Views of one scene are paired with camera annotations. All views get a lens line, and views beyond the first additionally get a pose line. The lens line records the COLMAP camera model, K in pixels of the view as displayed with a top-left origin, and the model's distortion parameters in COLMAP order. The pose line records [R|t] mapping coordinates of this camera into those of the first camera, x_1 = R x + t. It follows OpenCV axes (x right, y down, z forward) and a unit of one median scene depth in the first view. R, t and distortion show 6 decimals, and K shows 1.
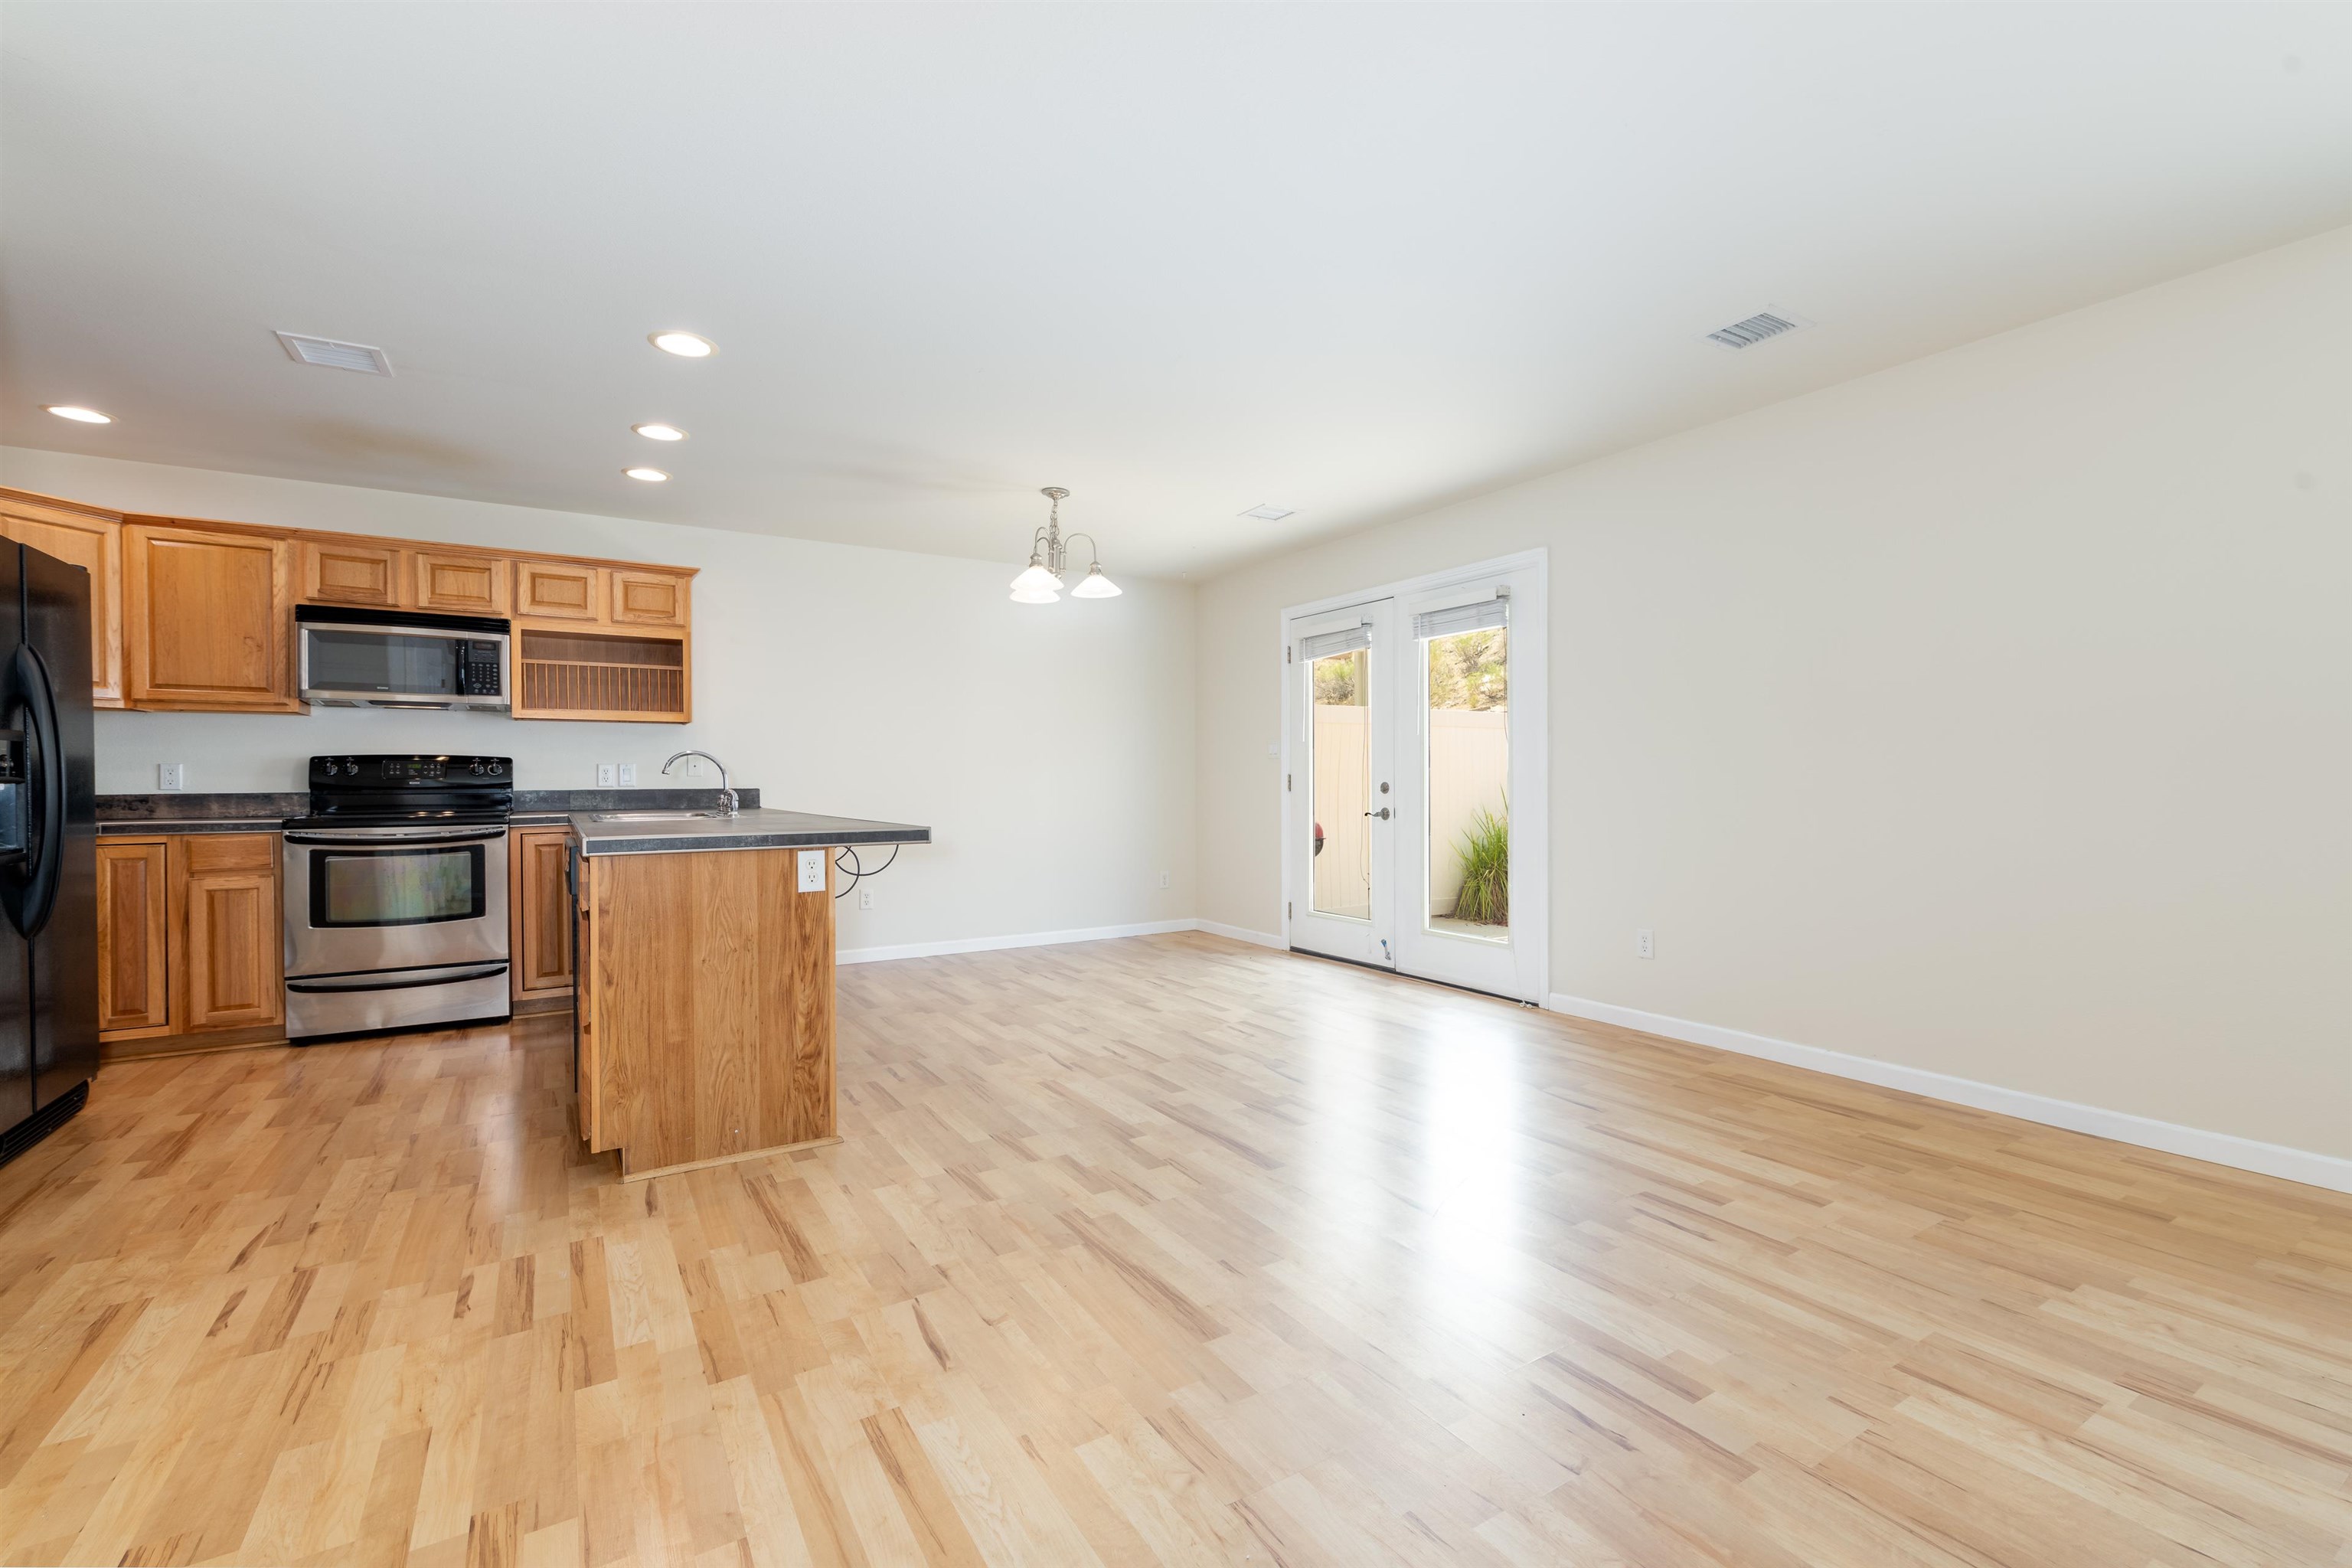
lens RADIAL K [[1015.8, 0, 1195.6], [0, 1015.8, 785.9], [0, 0, 1]] dist [0.001116, 0.000158]
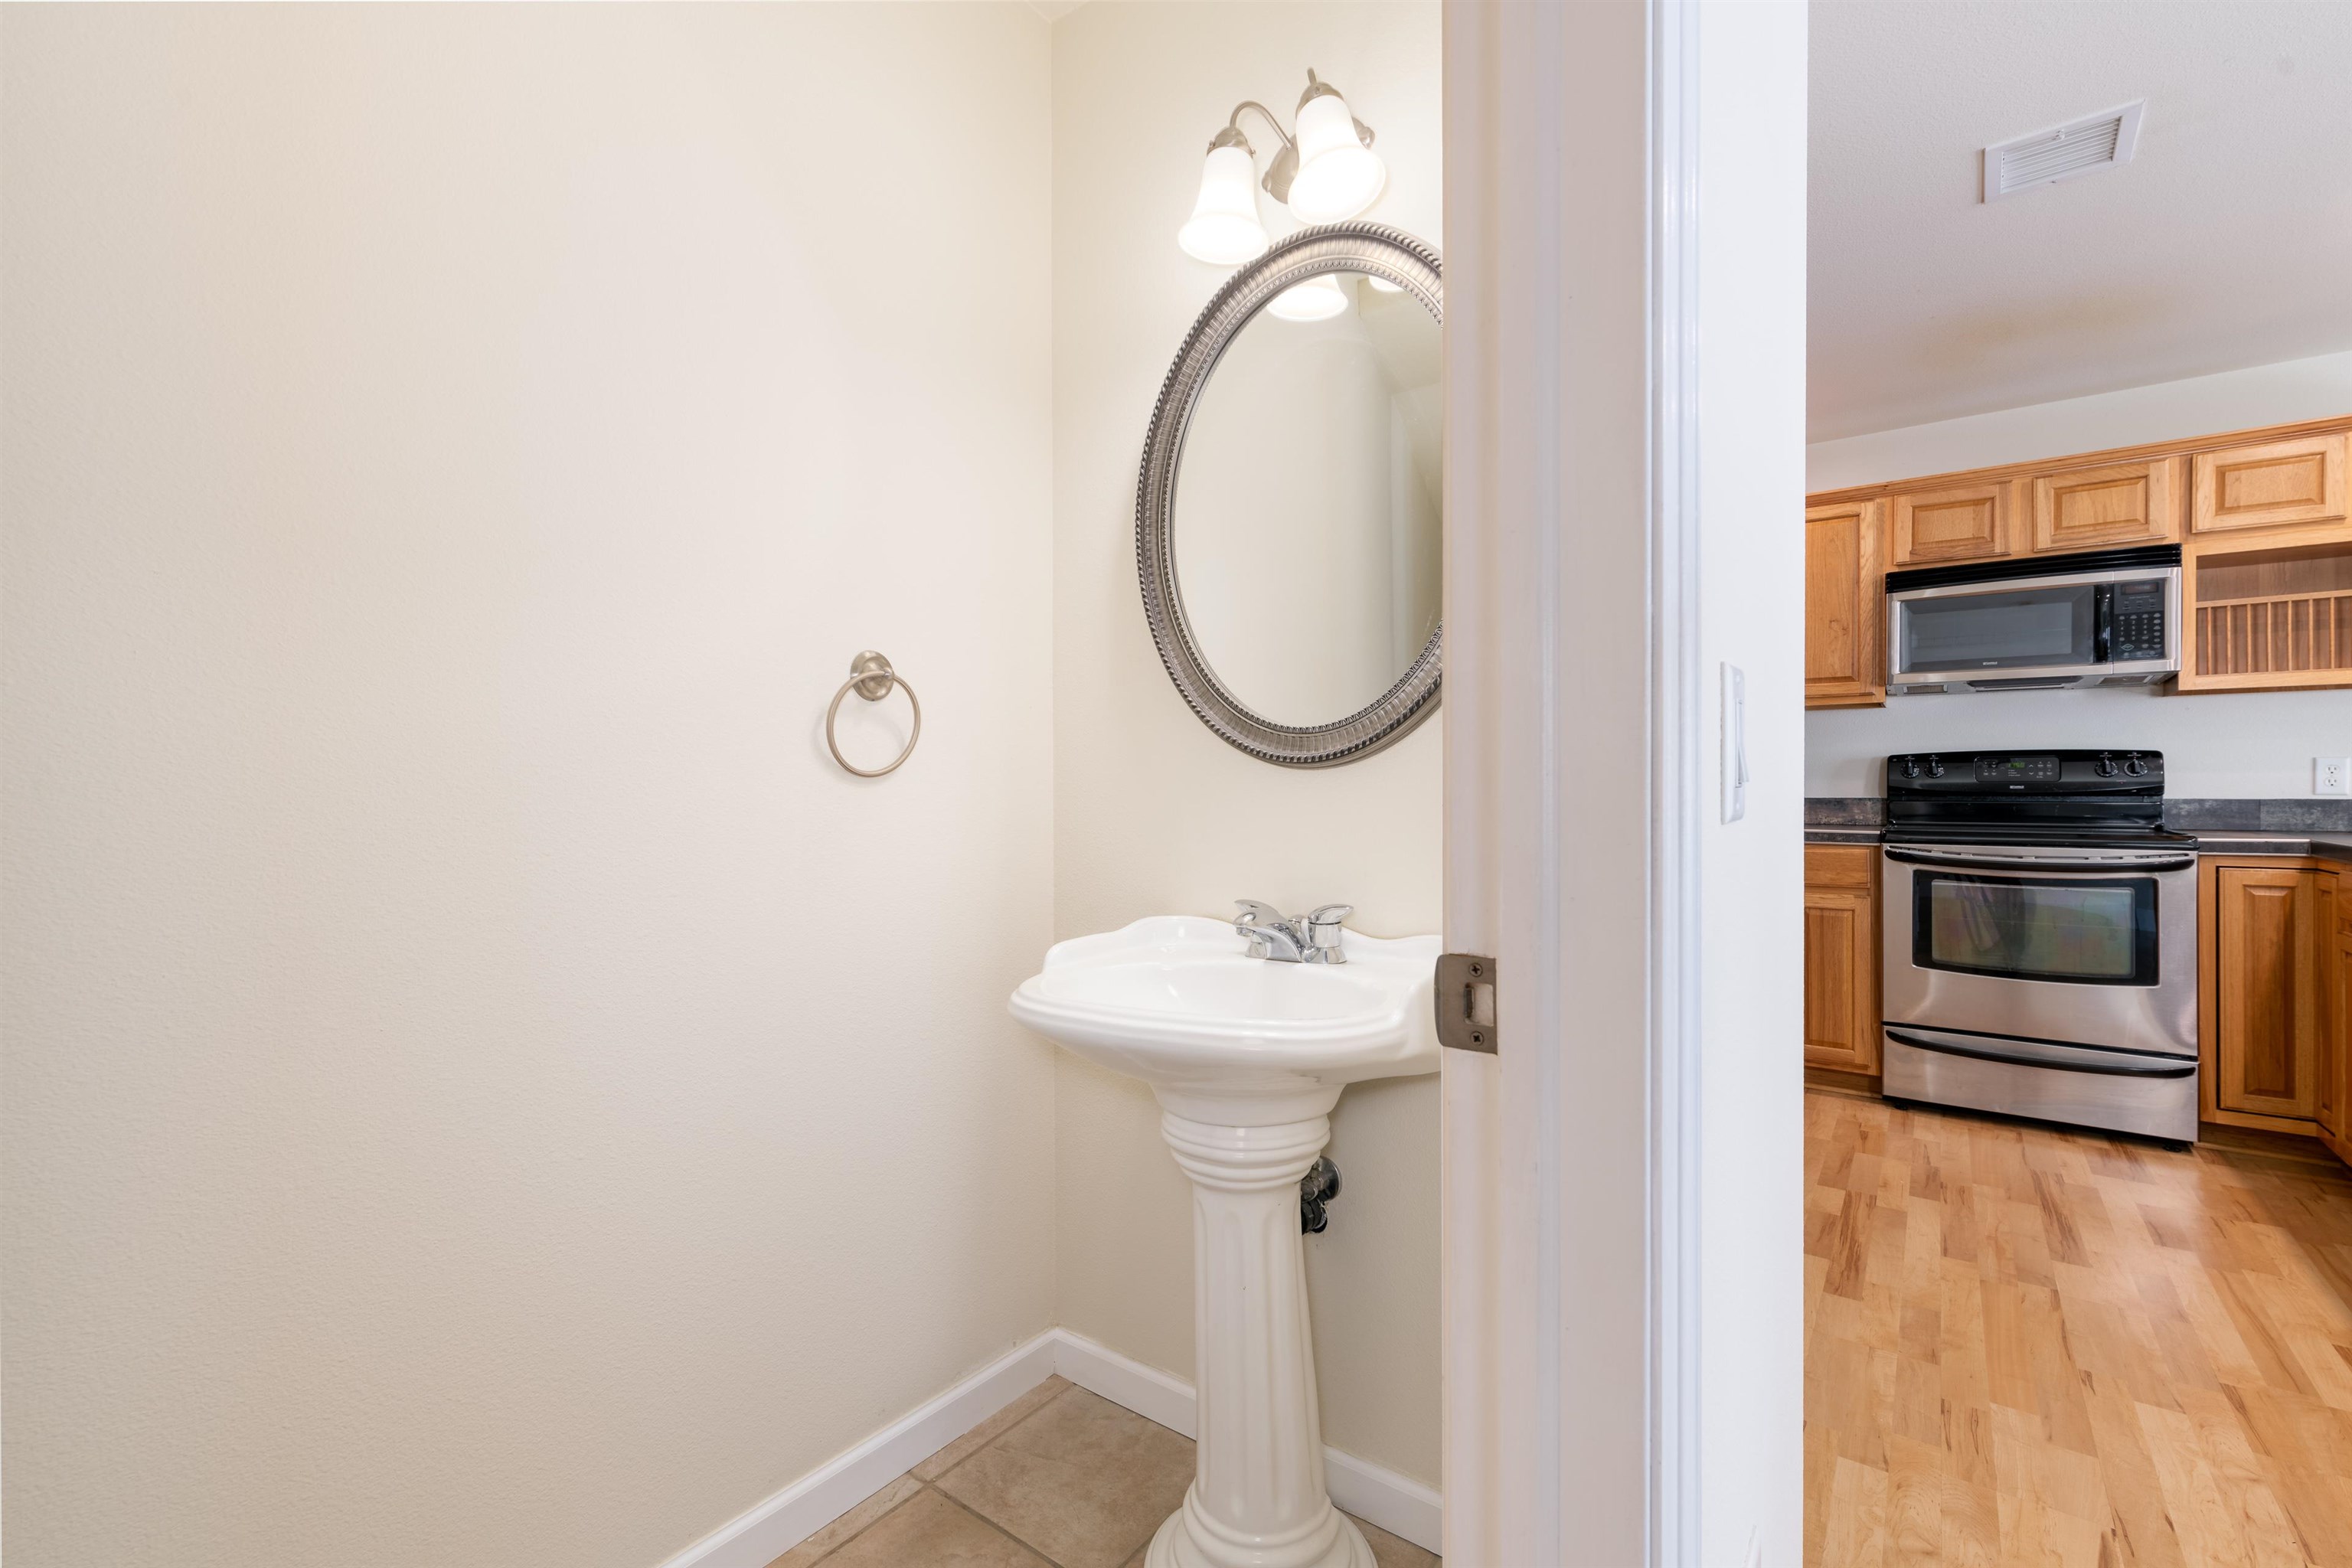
lens RADIAL K [[1015.8, 0, 1185.0], [0, 1015.8, 796.8], [0, 0, 1]] dist [0.001116, 0.000158]
pose [[0.362341, 0.012153, -0.931966, -0.312601], [-0.004909, 0.999926, 0.011131, -0.001041], [0.932033, 0.000542, 0.362374, 0.159239]]
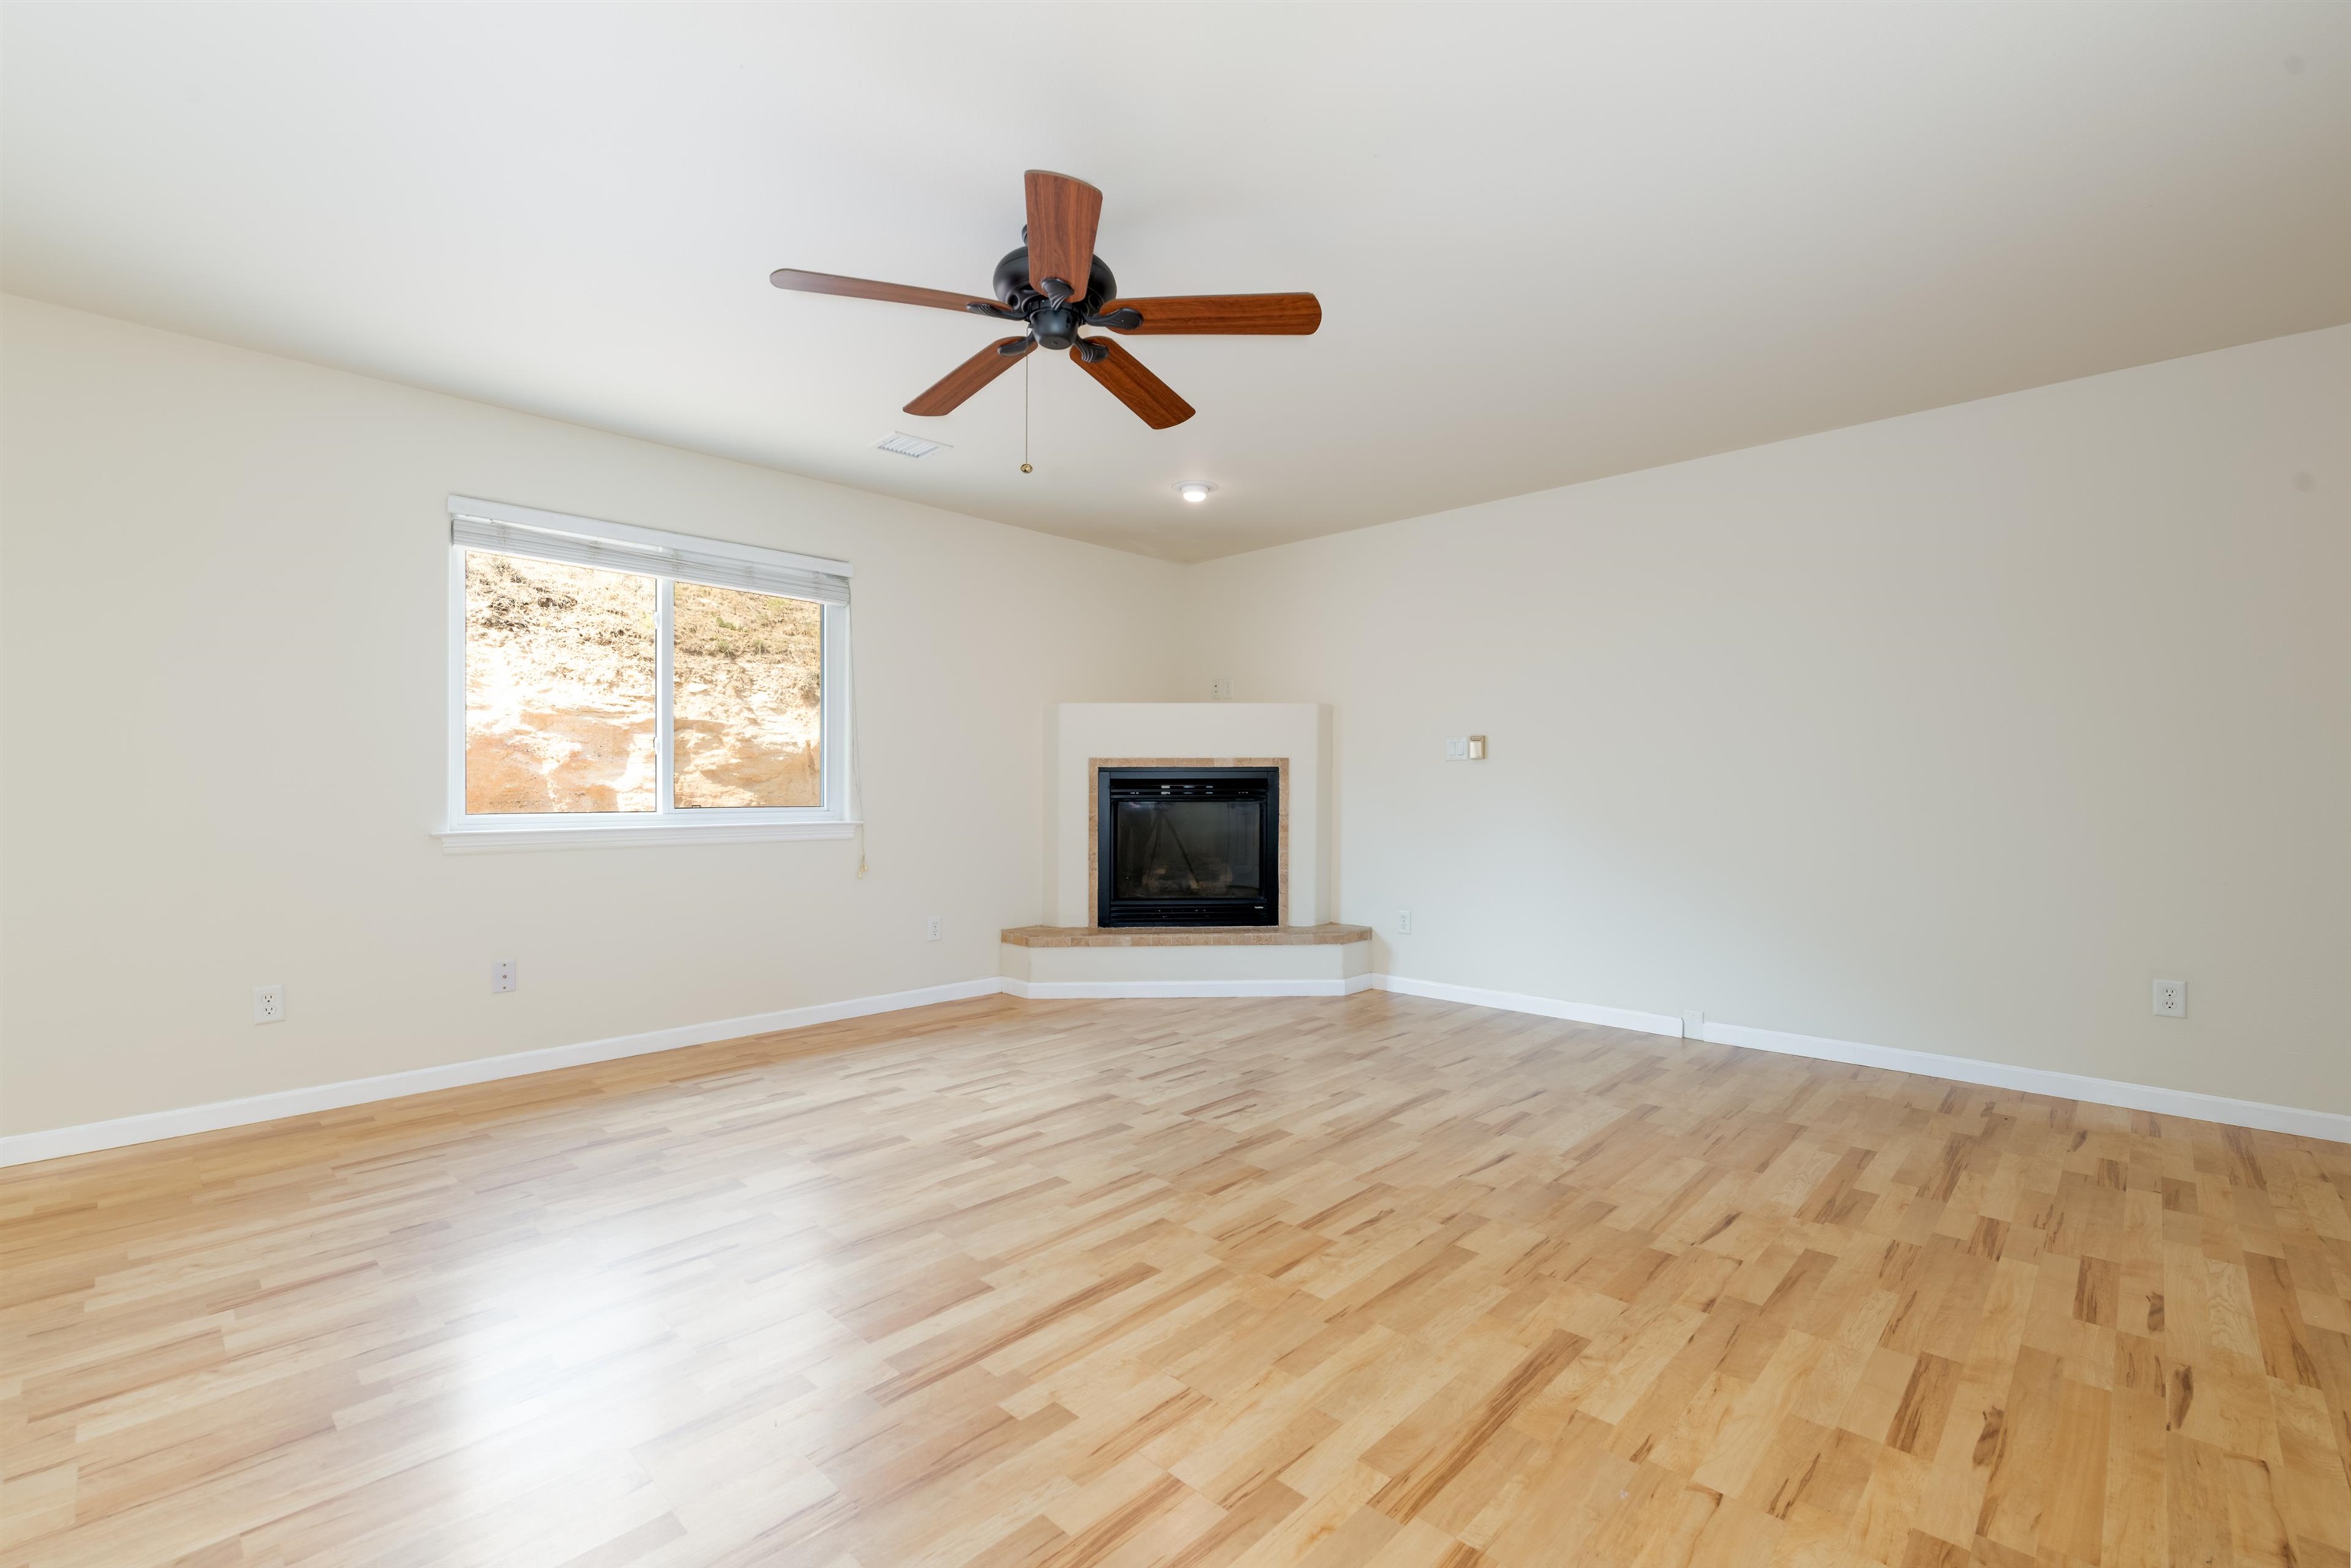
lens RADIAL K [[1015.3, 0, 1192.7], [0, 1015.3, 783.4], [0, 0, 1]] dist [0.001116, 0.000158]
pose [[-0.247715, 0.010299, 0.968778, -0.196084], [0.003851, 0.999946, -0.009645, -0.002650], [-0.968825, 0.001342, -0.247741, 0.074541]]
